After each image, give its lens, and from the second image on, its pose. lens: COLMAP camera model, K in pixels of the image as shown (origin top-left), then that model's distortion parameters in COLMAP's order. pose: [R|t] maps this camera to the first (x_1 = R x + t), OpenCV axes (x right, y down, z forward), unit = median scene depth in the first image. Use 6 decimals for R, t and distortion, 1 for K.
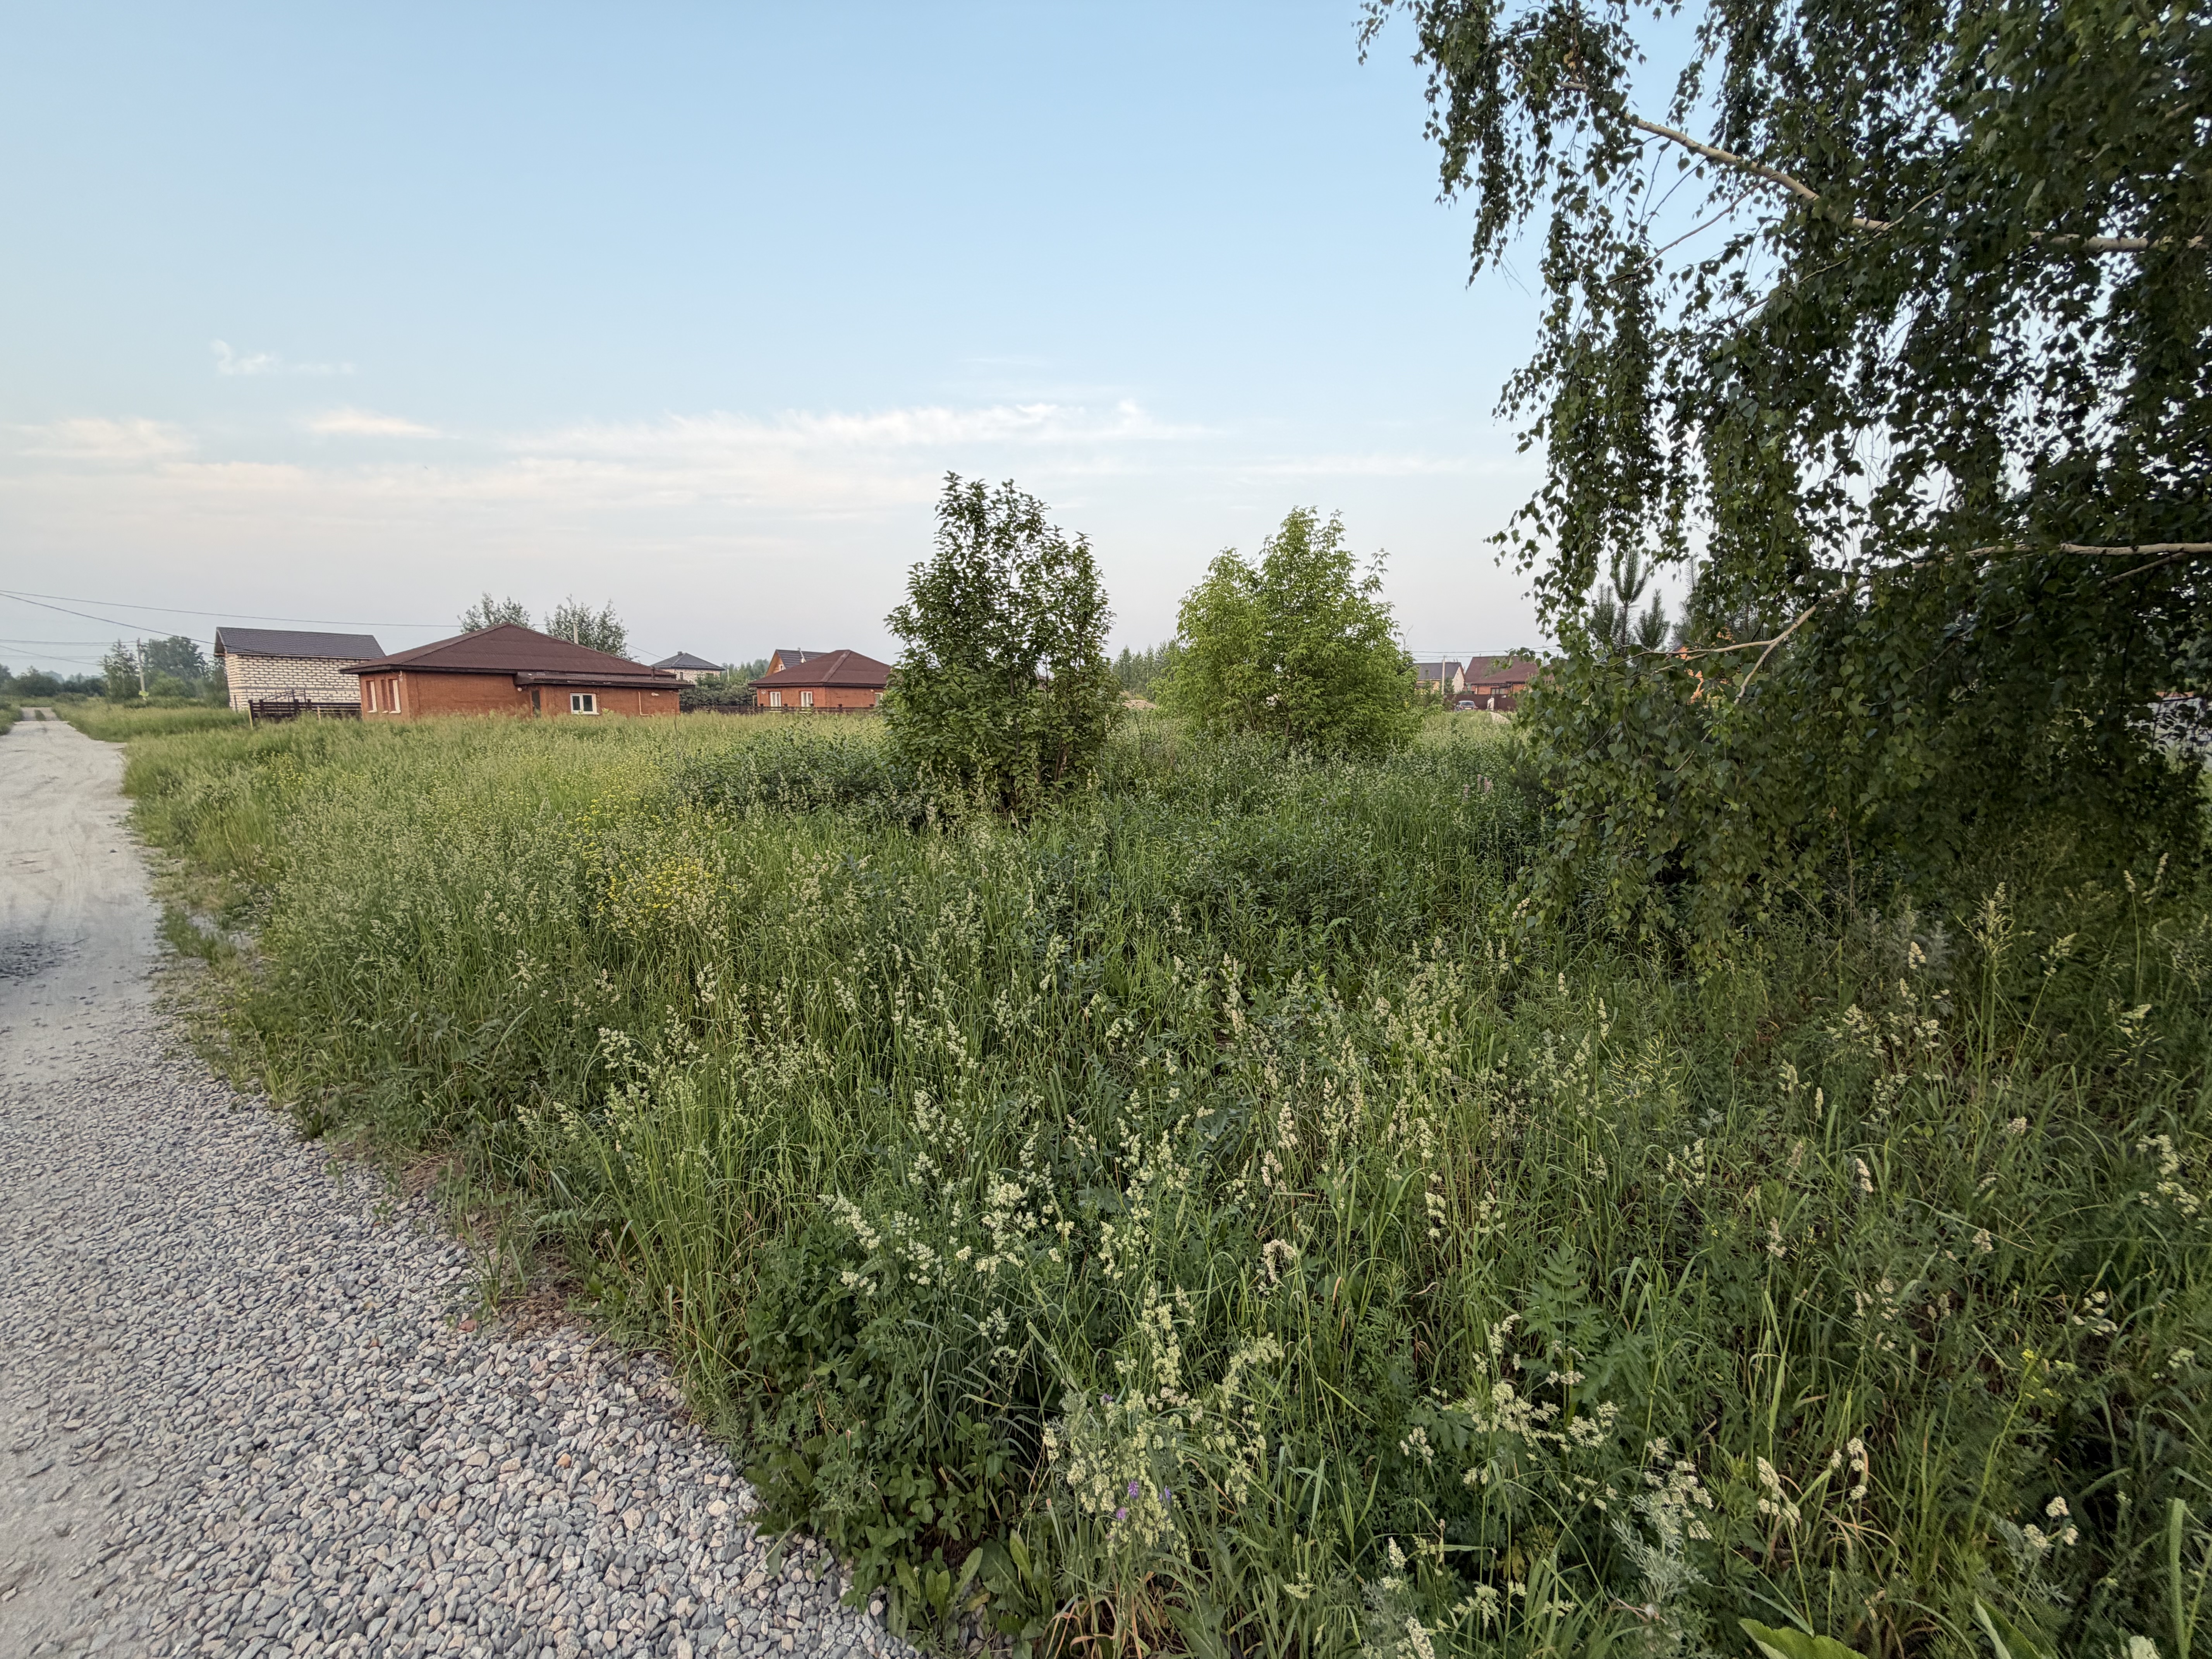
lens RADIAL K [[883.3, 0, 1104.7], [0, 883.3, 829.2], [0, 0, 1]] dist [0.000291, 0.000509]
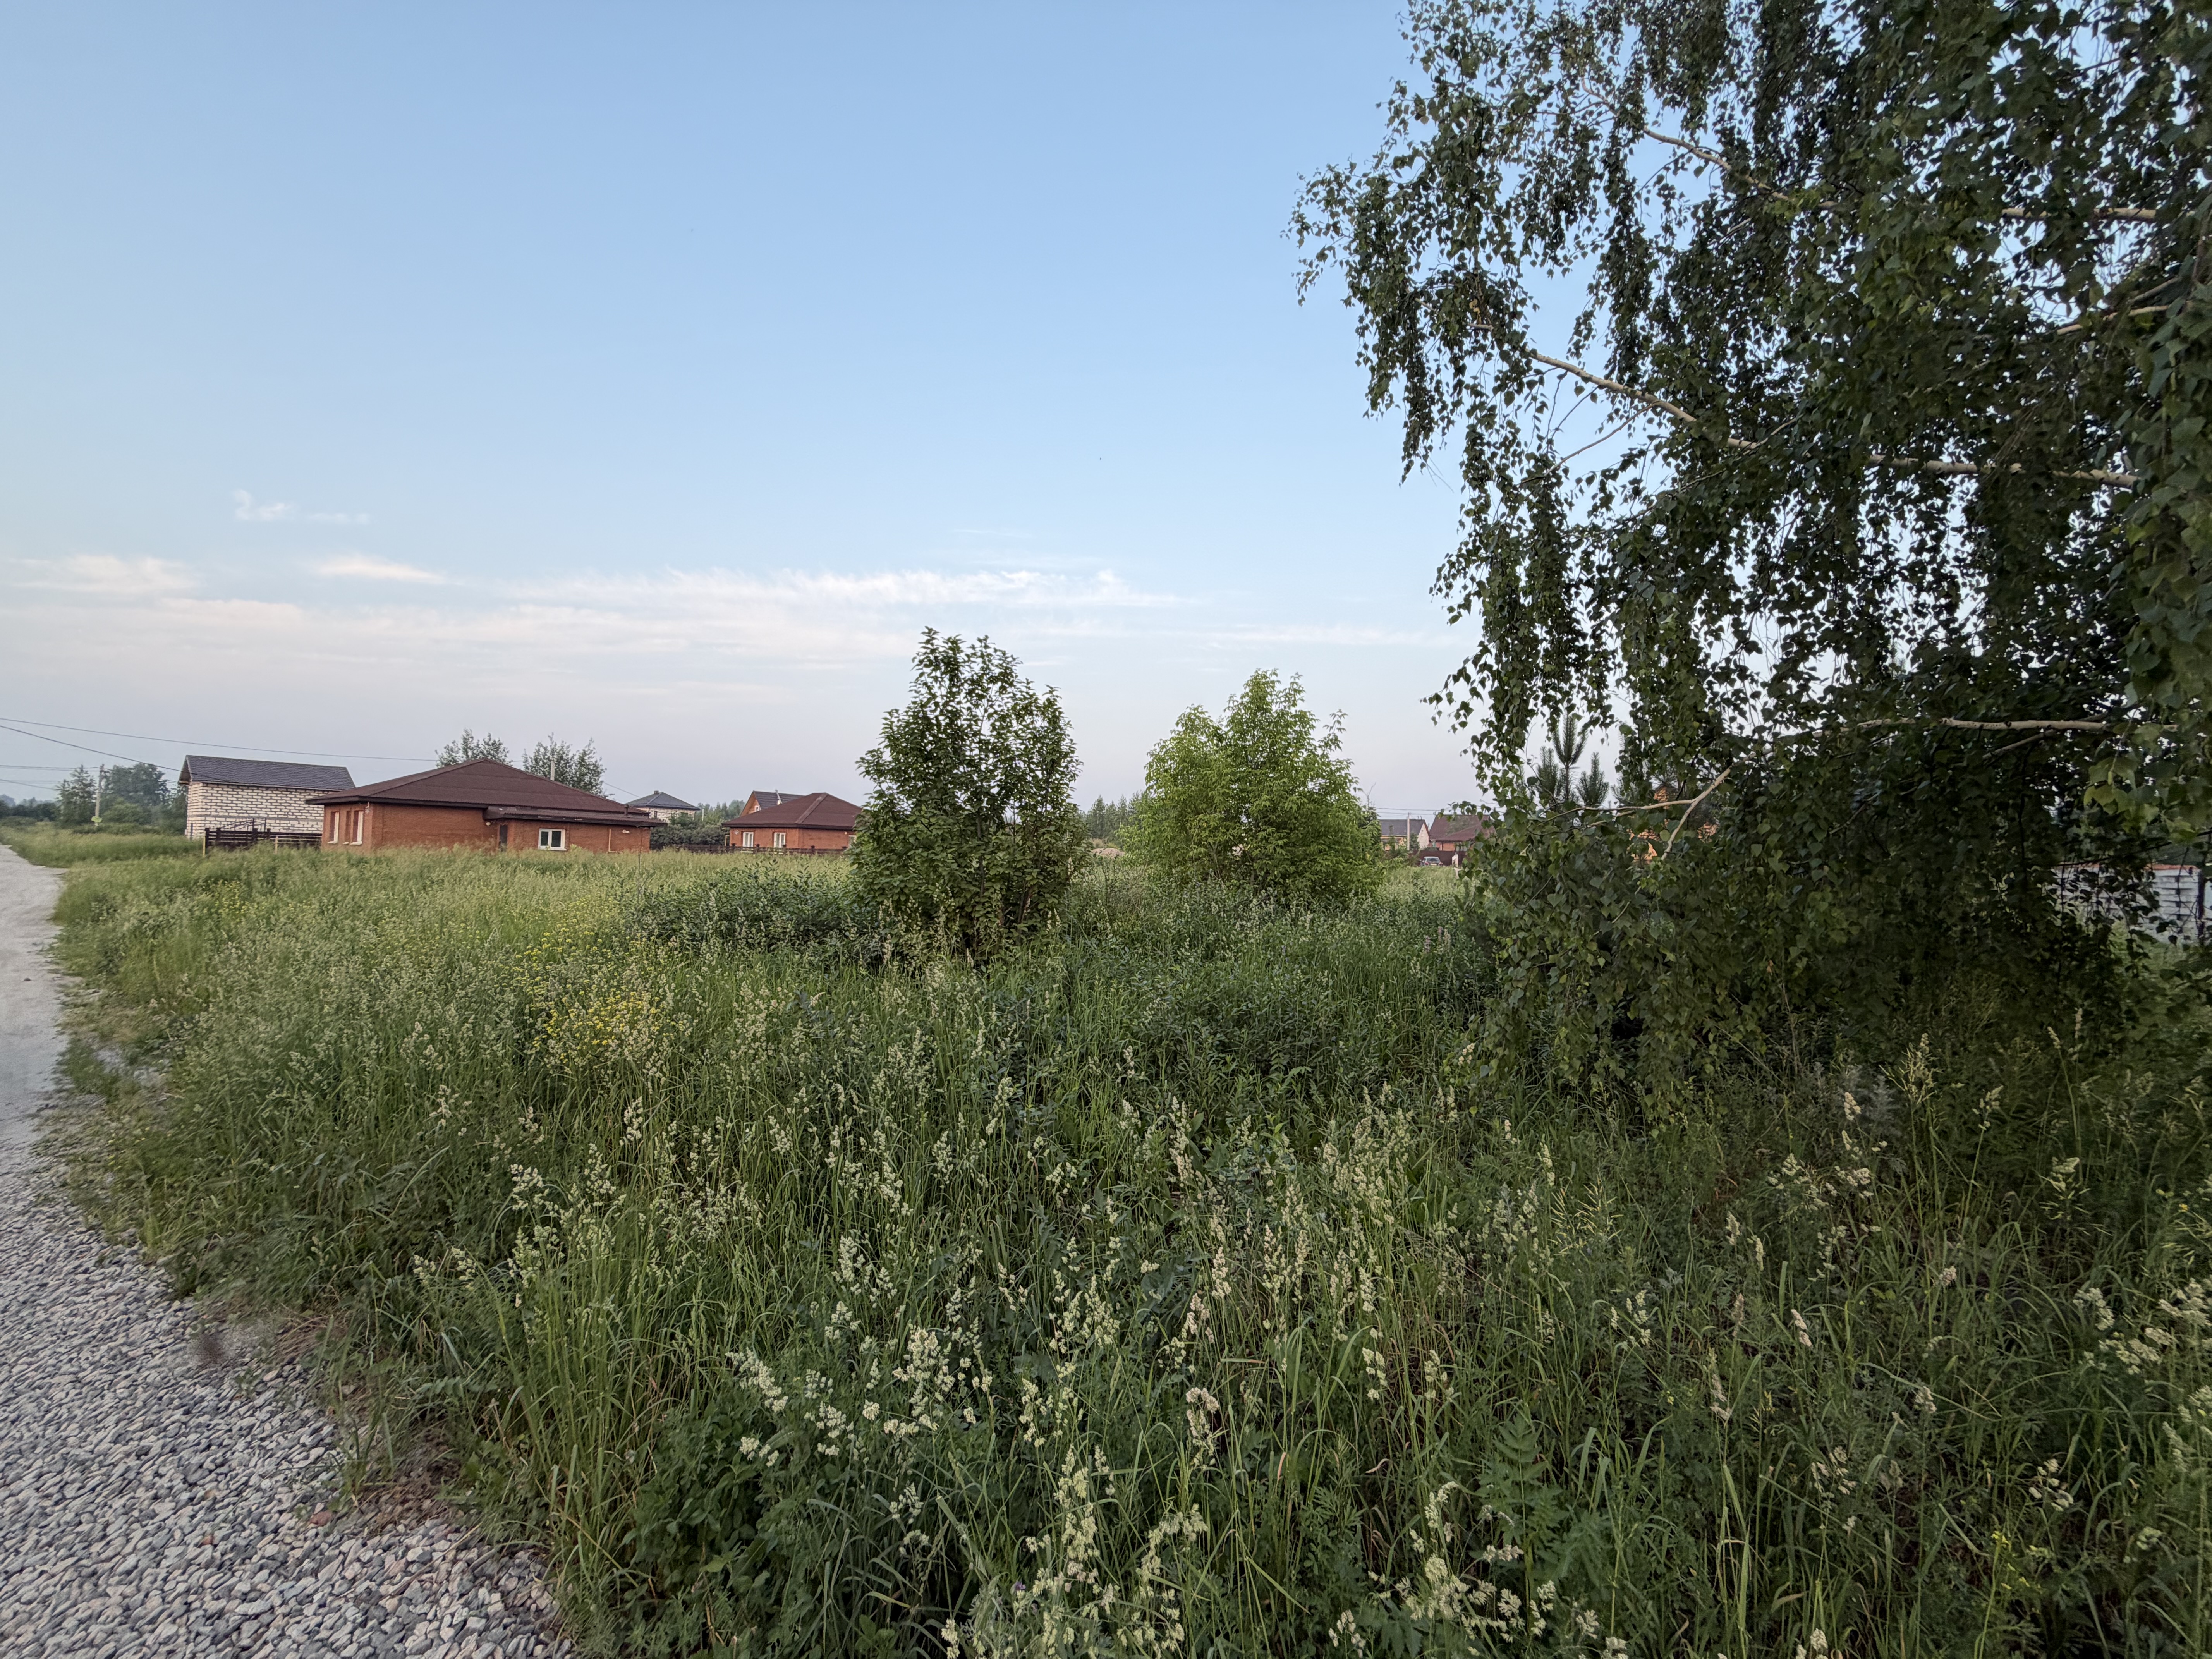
lens RADIAL K [[883.3, 0, 1104.7], [0, 883.3, 829.2], [0, 0, 1]] dist [0.000291, 0.000509]
pose [[0.999297, 0.023362, 0.029316, 0.015914], [-0.018160, 0.985854, -0.166622, 0.008308], [-0.032793, 0.165972, 0.985585, -0.010847]]
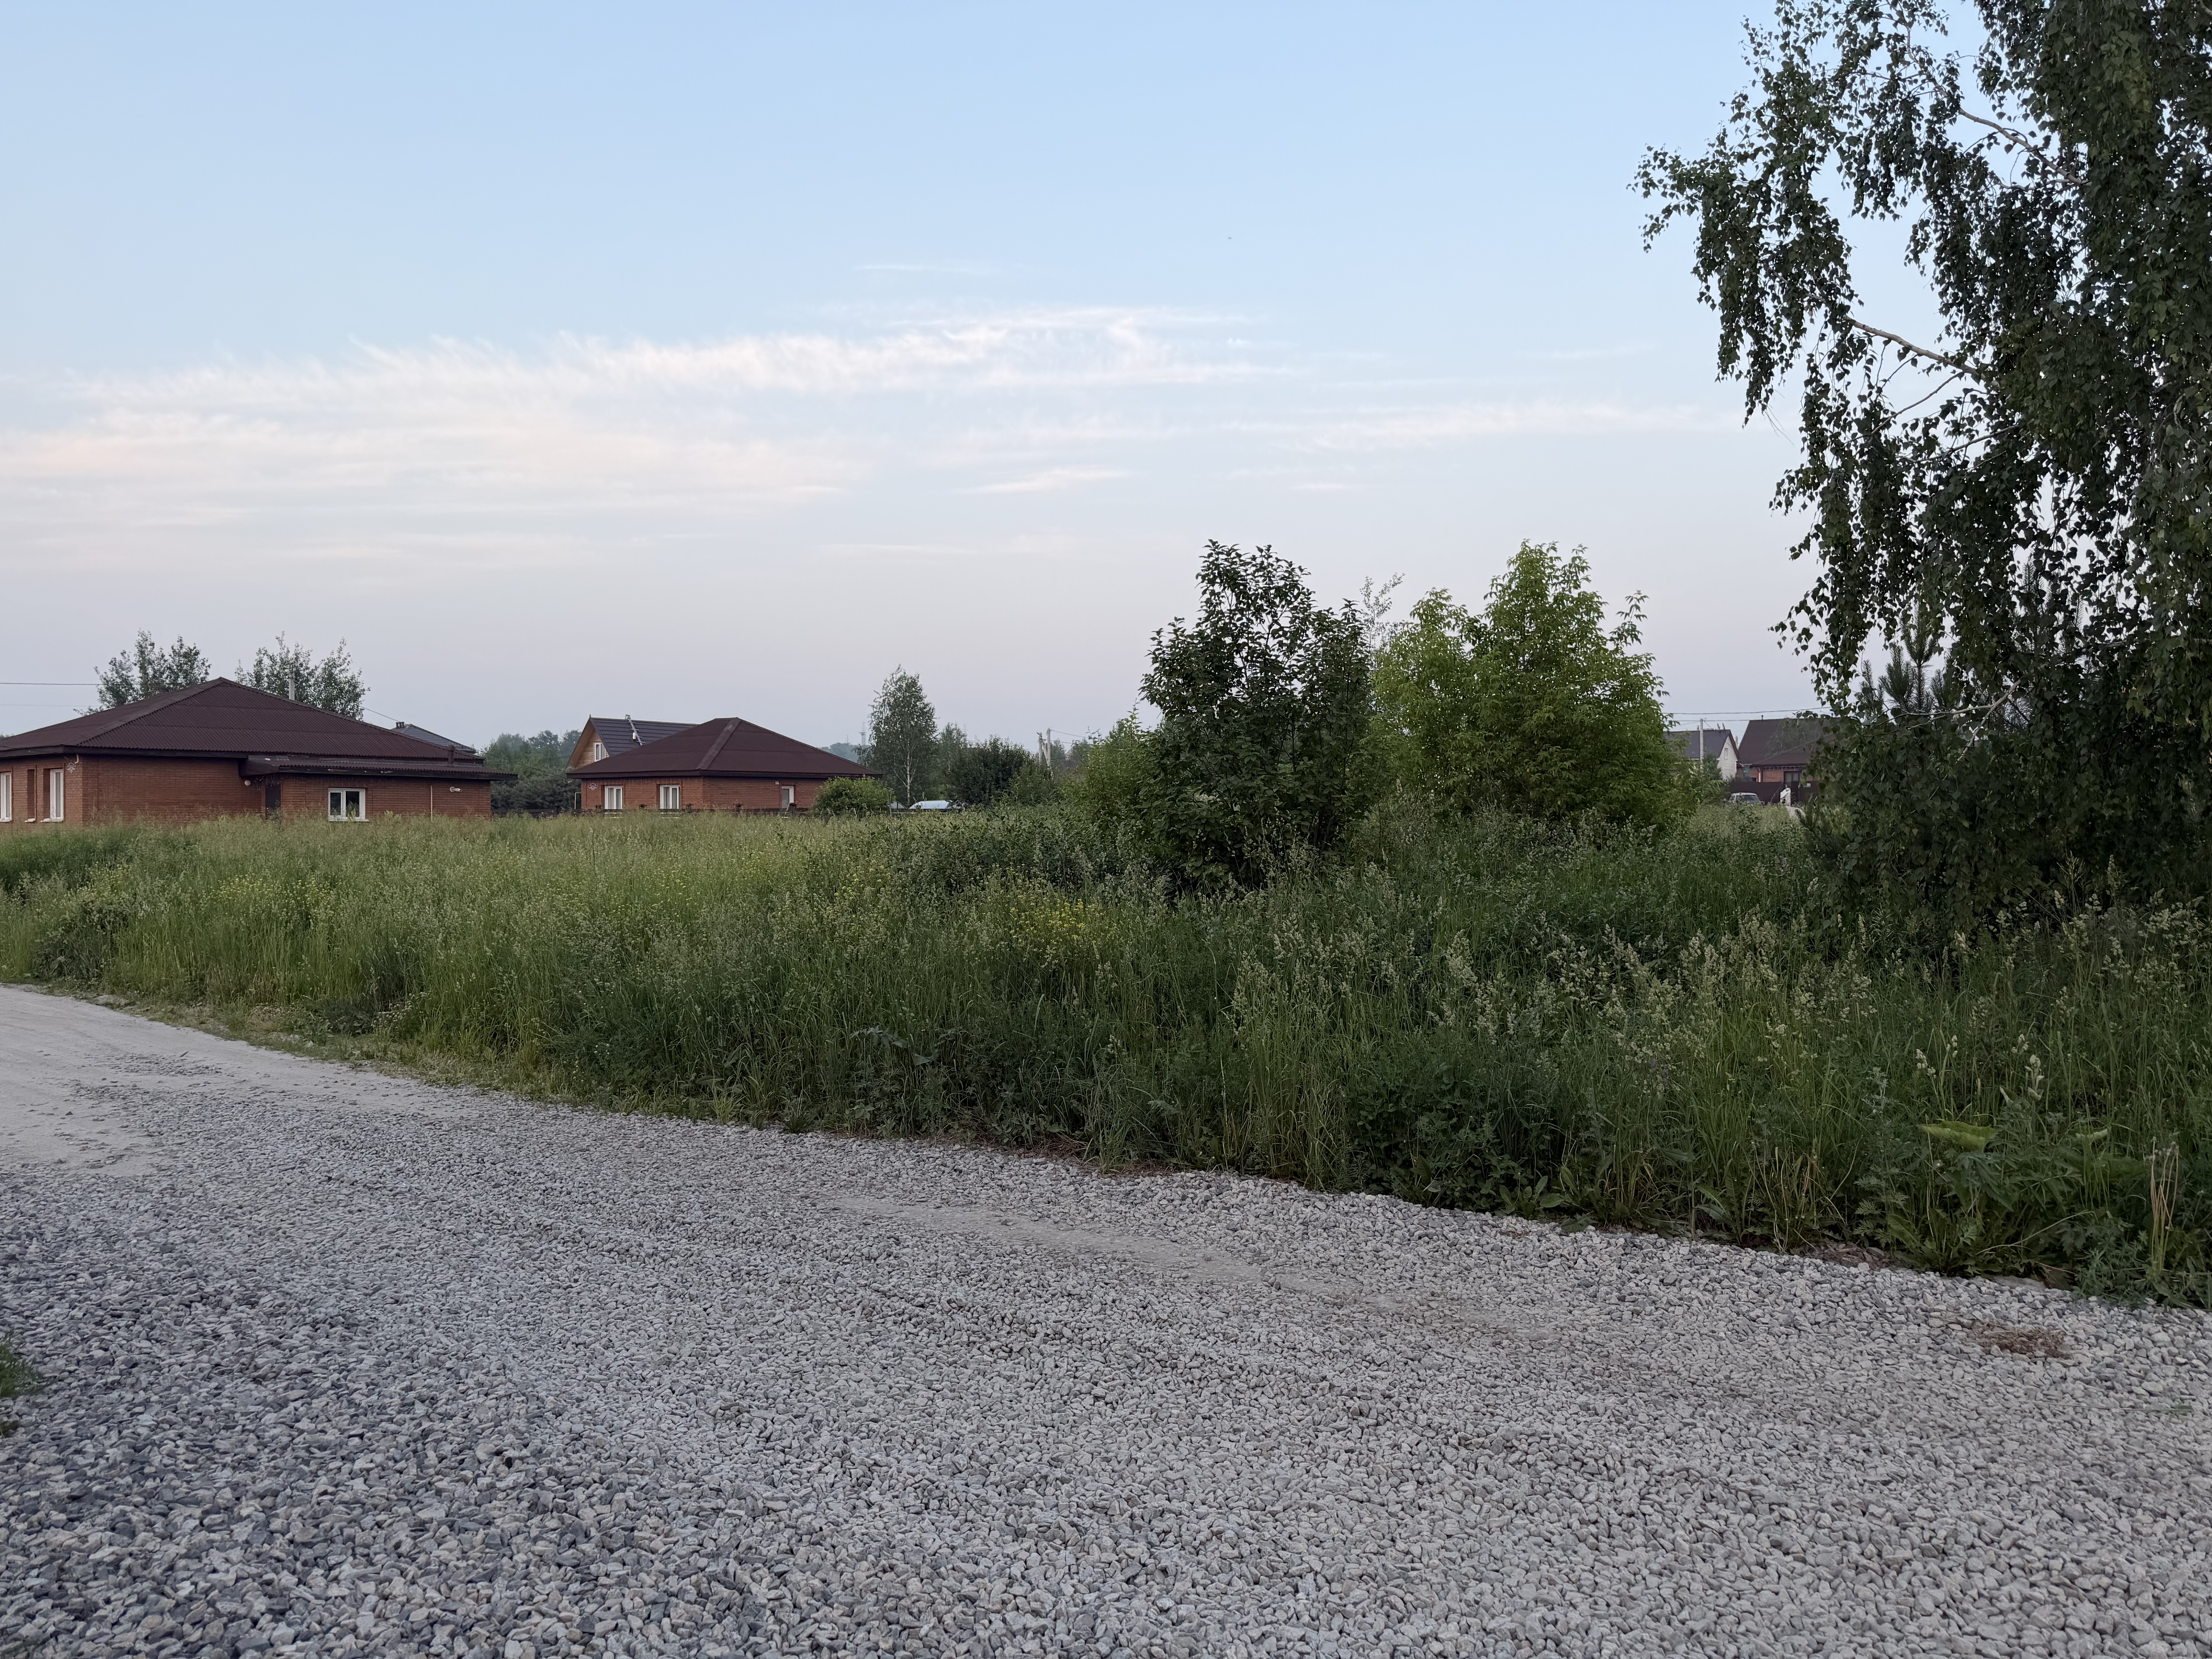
lens RADIAL K [[1564.6, 0, 1113.2], [0, 1564.6, 828.0], [0, 0, 1]] dist [0.074518, -0.085116]
pose [[0.999940, -0.008912, 0.006299, -0.439690], [0.009645, 0.991731, -0.127967, 0.199306], [-0.005106, 0.128020, 0.991758, -1.007681]]
